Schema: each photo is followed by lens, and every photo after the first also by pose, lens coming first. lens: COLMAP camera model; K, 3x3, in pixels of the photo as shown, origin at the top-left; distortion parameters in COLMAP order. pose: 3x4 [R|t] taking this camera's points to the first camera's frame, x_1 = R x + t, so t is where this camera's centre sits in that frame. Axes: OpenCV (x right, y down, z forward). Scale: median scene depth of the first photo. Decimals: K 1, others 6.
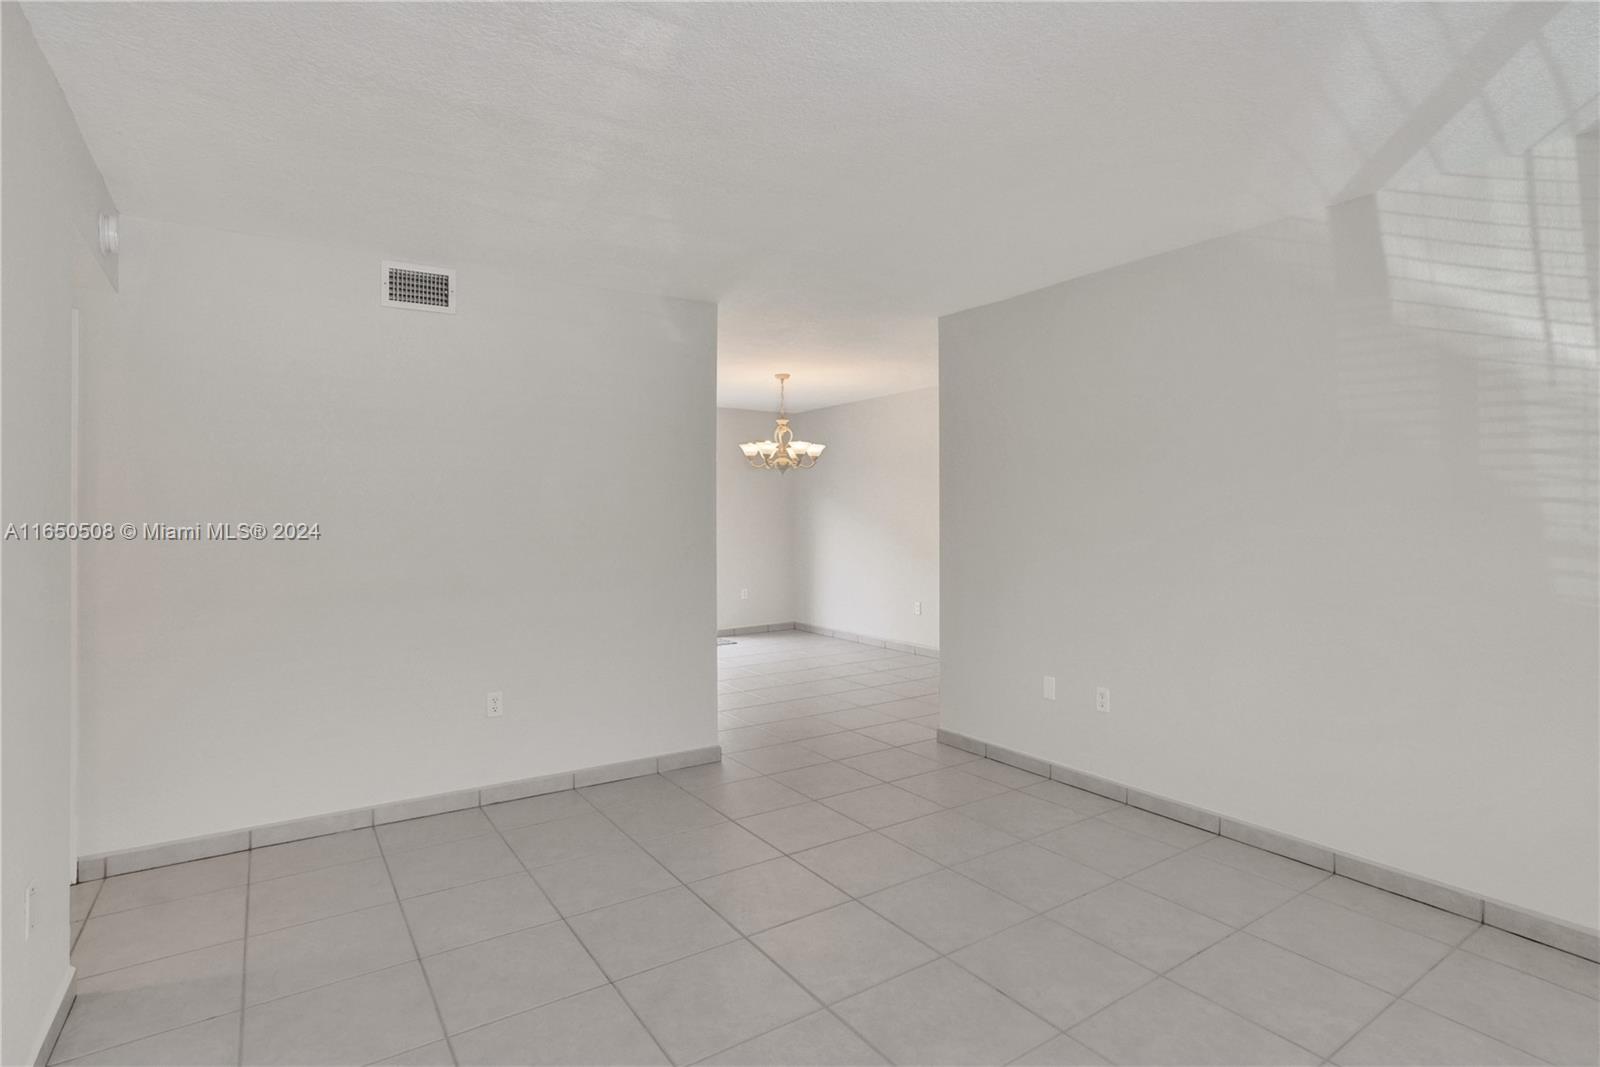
lens RADIAL K [[774.5, 0, 803.0], [0, 774.5, 527.4], [0, 0, 1]] dist [-0.050594, 0.023381]
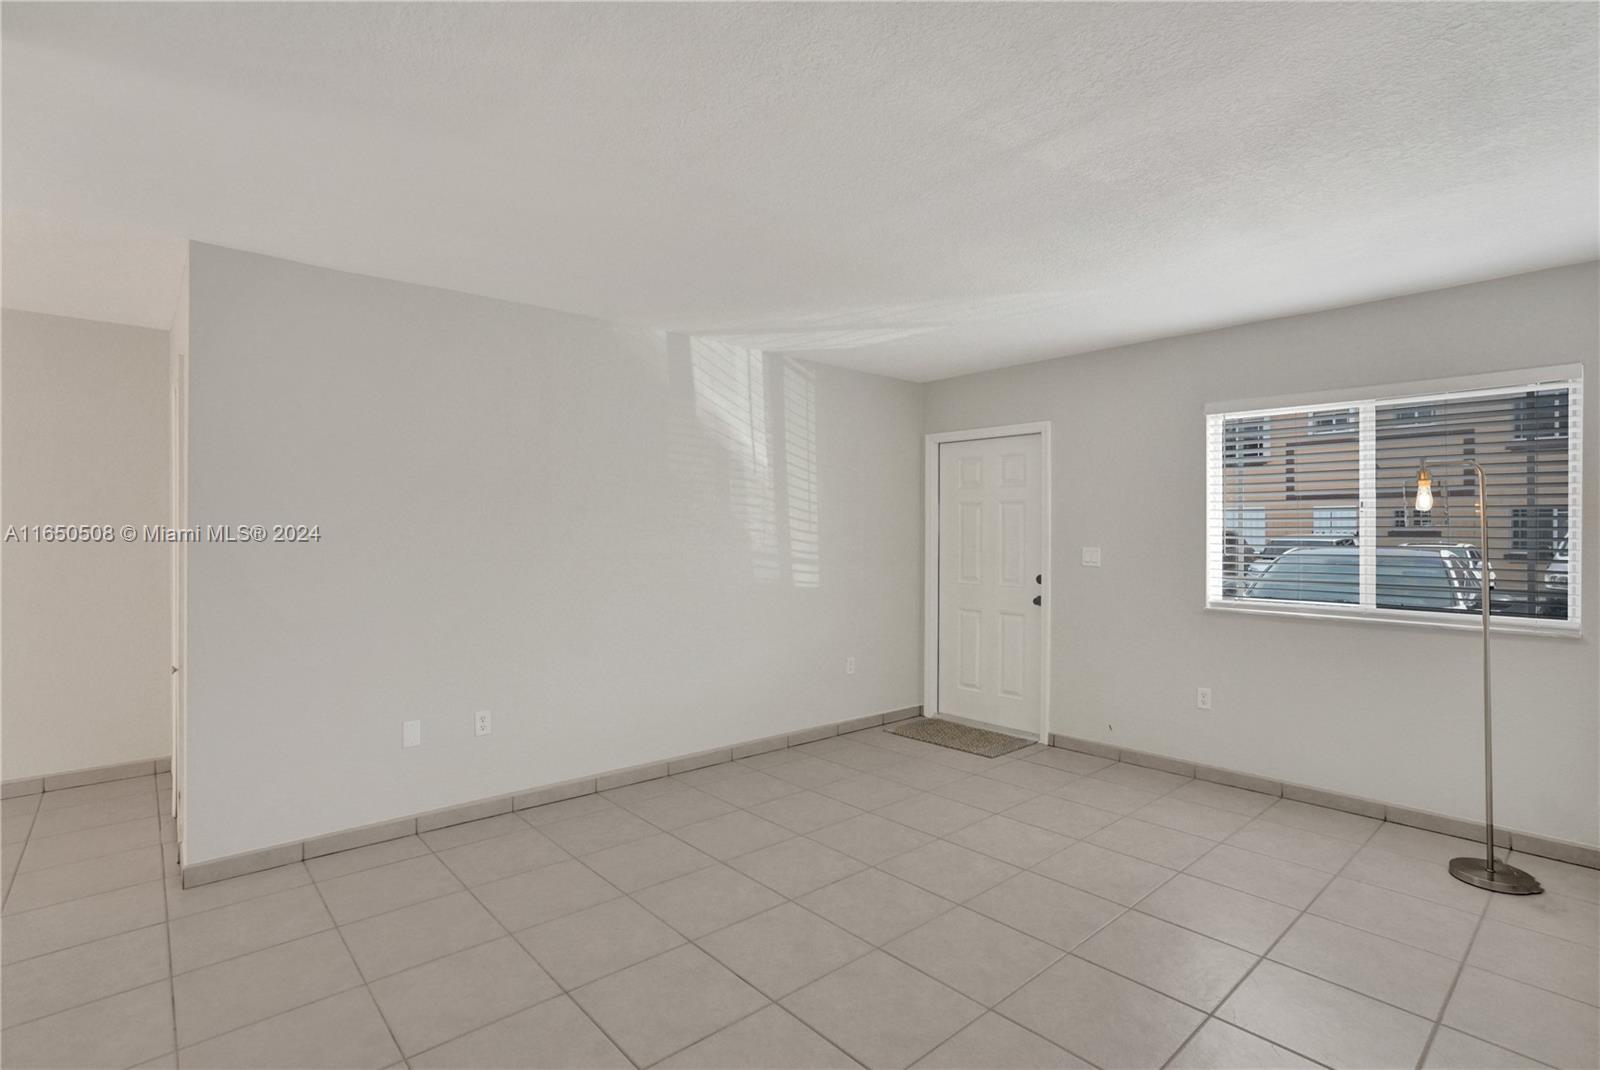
lens RADIAL K [[774.5, 0, 807.1], [0, 774.5, 534.5], [0, 0, 1]] dist [-0.050594, 0.023381]
pose [[-0.117777, -0.008904, 0.993000, -1.009812], [0.008448, 0.999915, 0.009968, -0.043356], [-0.993004, 0.009563, -0.117692, 1.073830]]
